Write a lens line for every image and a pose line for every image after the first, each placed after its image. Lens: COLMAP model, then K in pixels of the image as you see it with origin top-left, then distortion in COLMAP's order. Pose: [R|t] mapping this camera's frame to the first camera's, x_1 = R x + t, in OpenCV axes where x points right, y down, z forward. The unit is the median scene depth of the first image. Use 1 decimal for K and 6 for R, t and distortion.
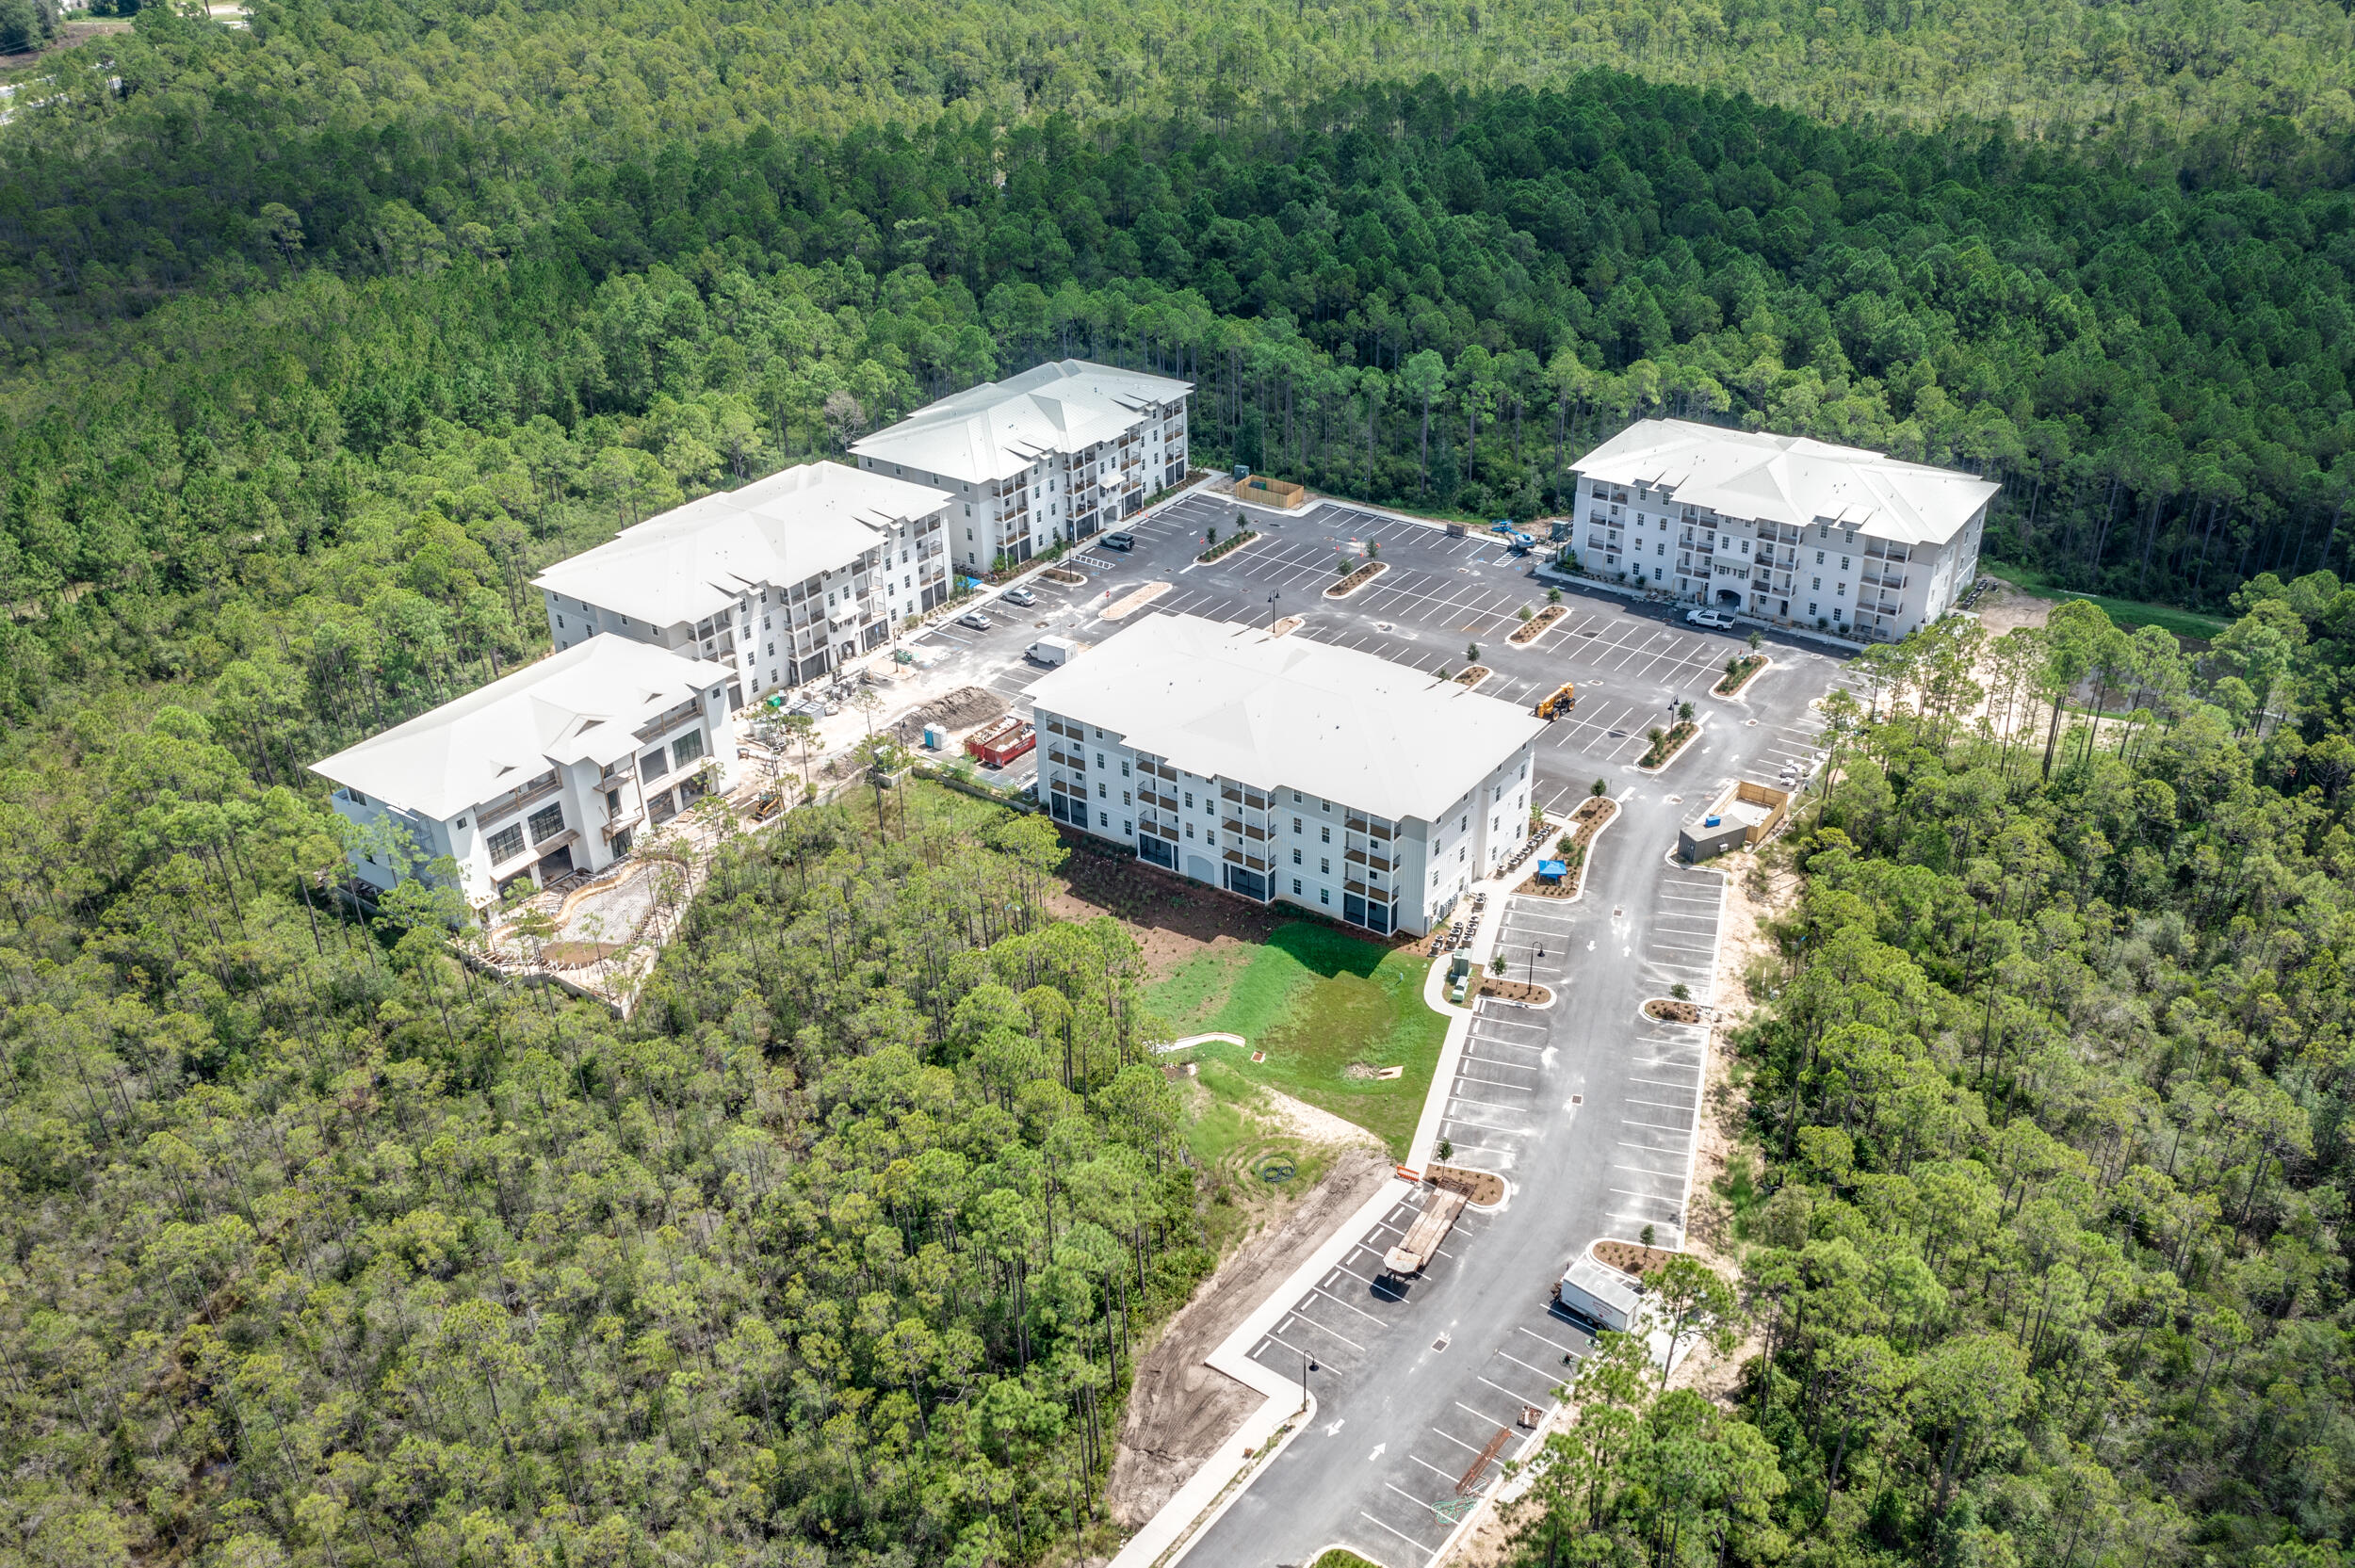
lens RADIAL K [[1915.6, 0, 1194.4], [0, 1915.6, 799.0], [0, 0, 1]] dist [0.004280, -0.008337]
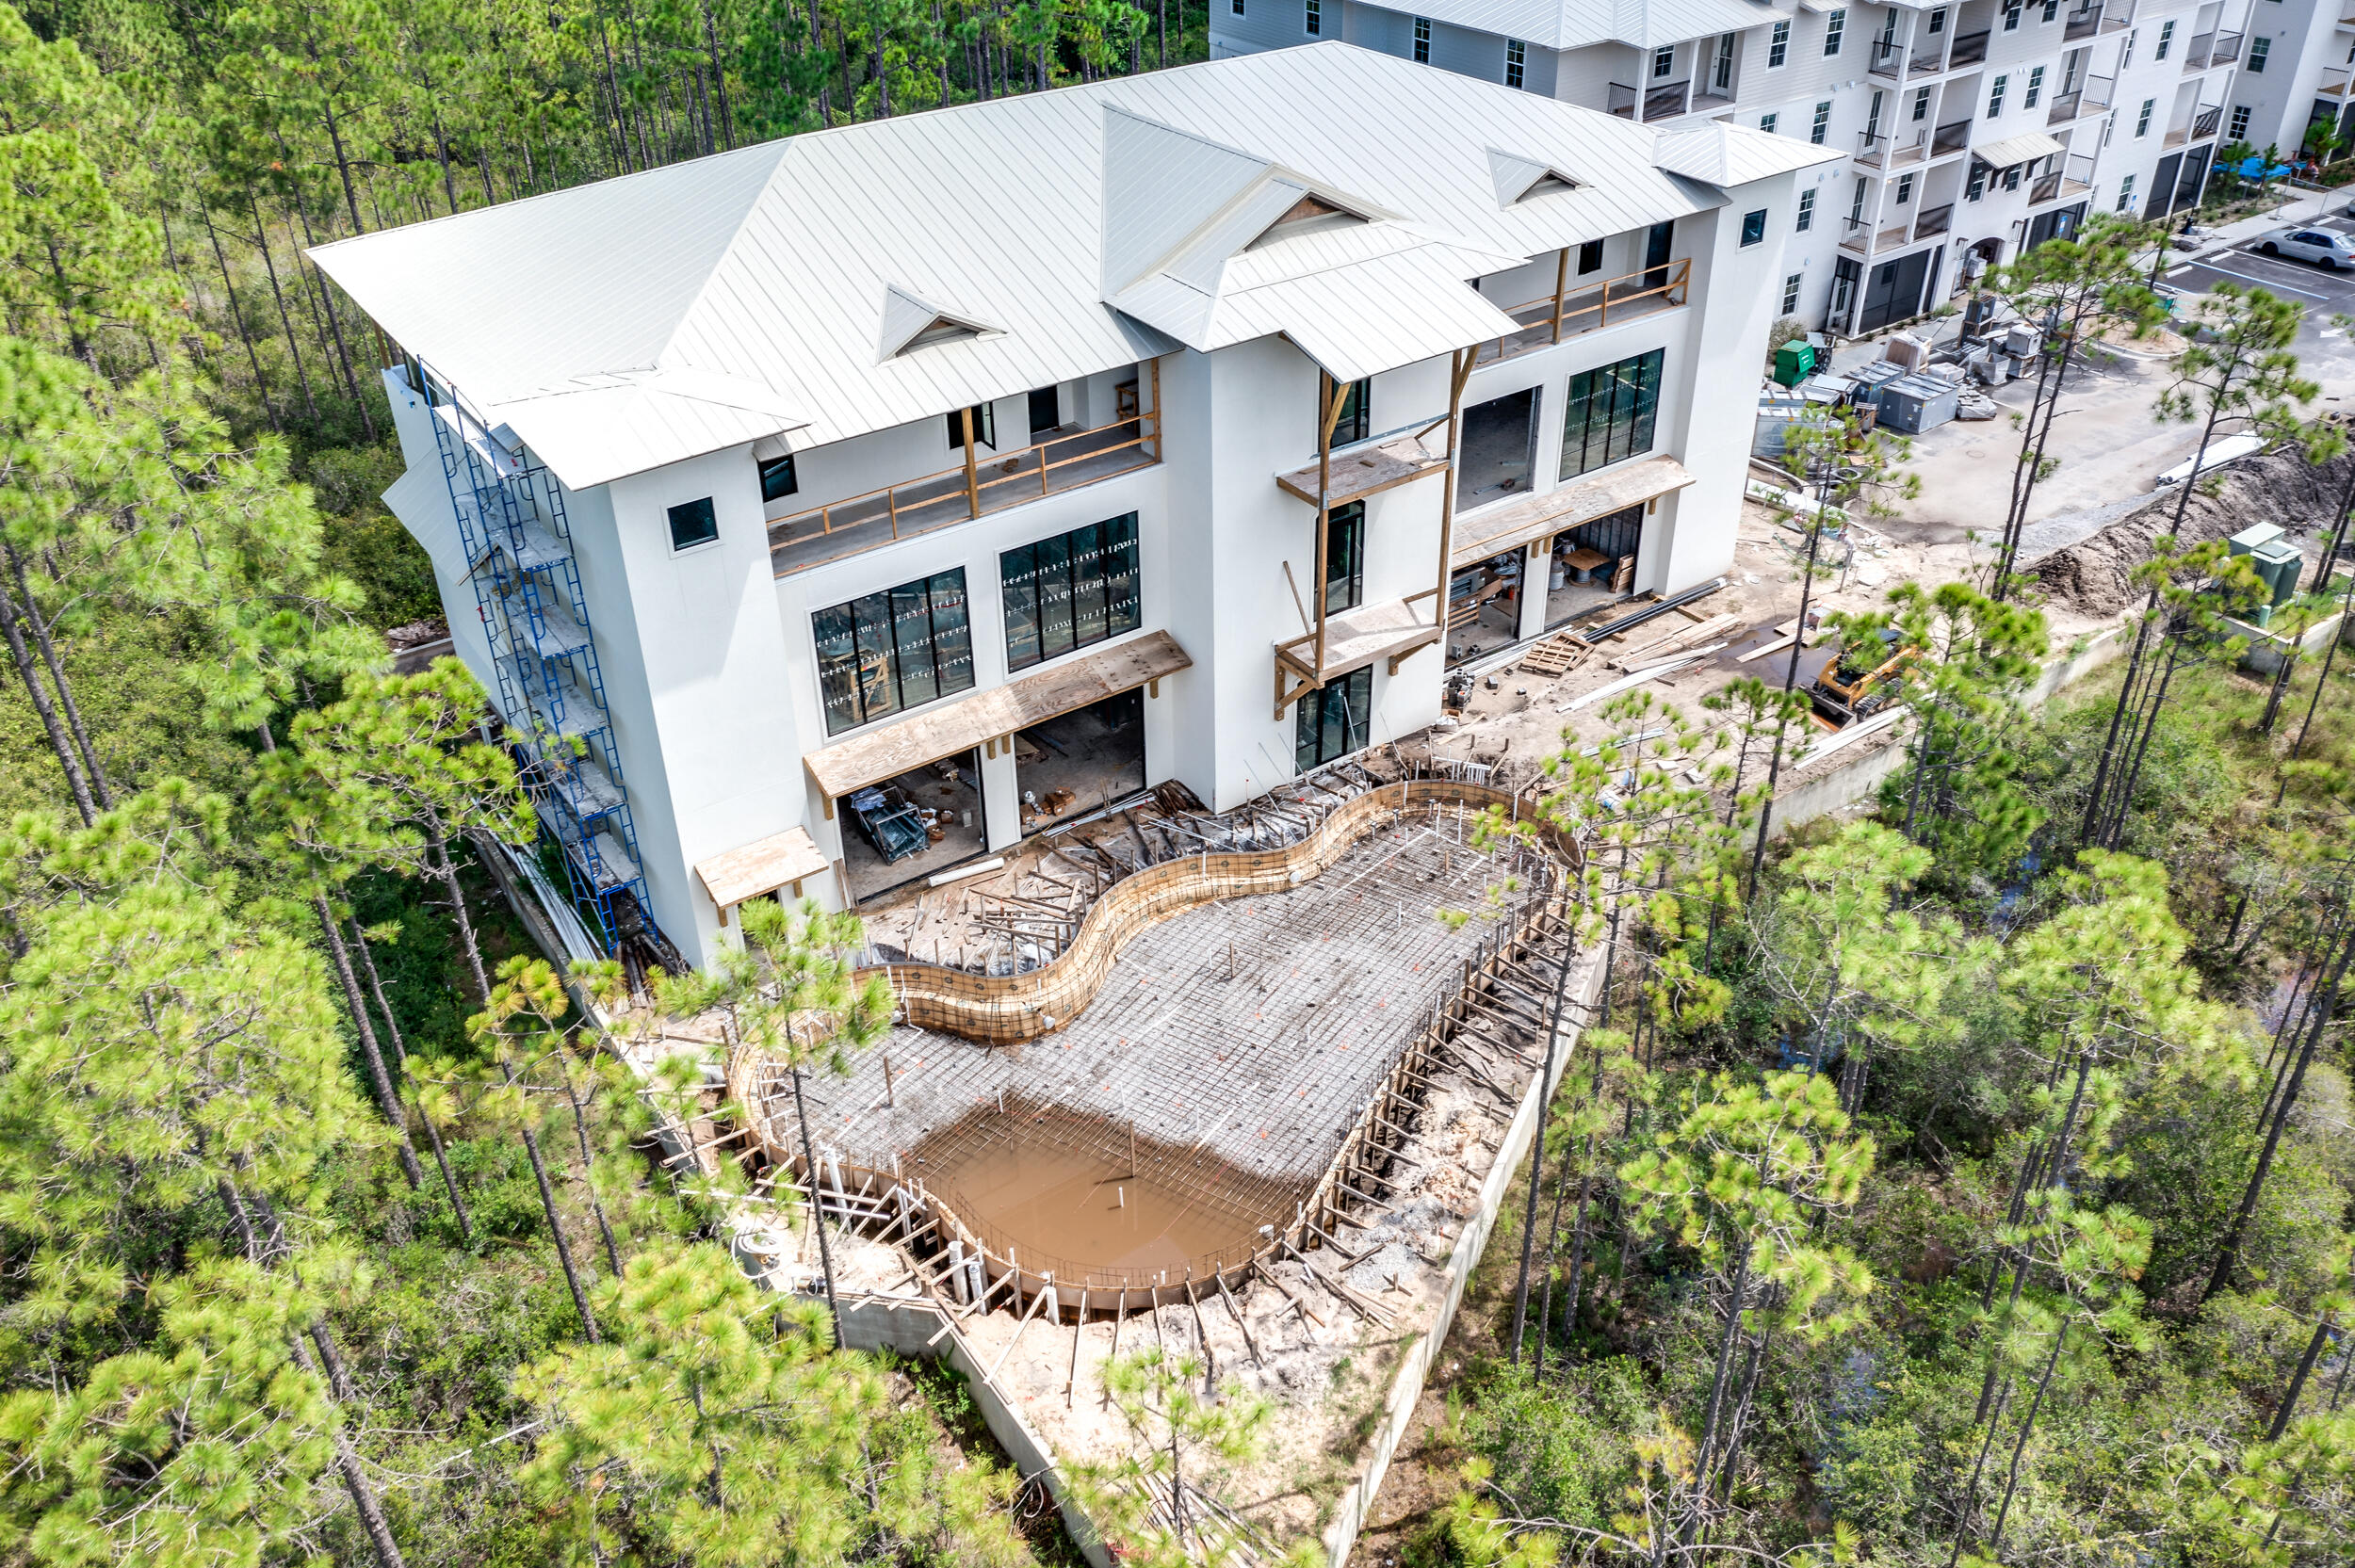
lens RADIAL K [[1915.6, 0, 1177.7], [0, 1915.6, 783.2], [0, 0, 1]] dist [0.004280, -0.008337]
pose [[0.934373, 0.196702, -0.297078, -0.232882], [-0.174330, 0.979567, 0.100287, 0.009166], [0.310735, -0.041916, 0.949572, 0.723614]]
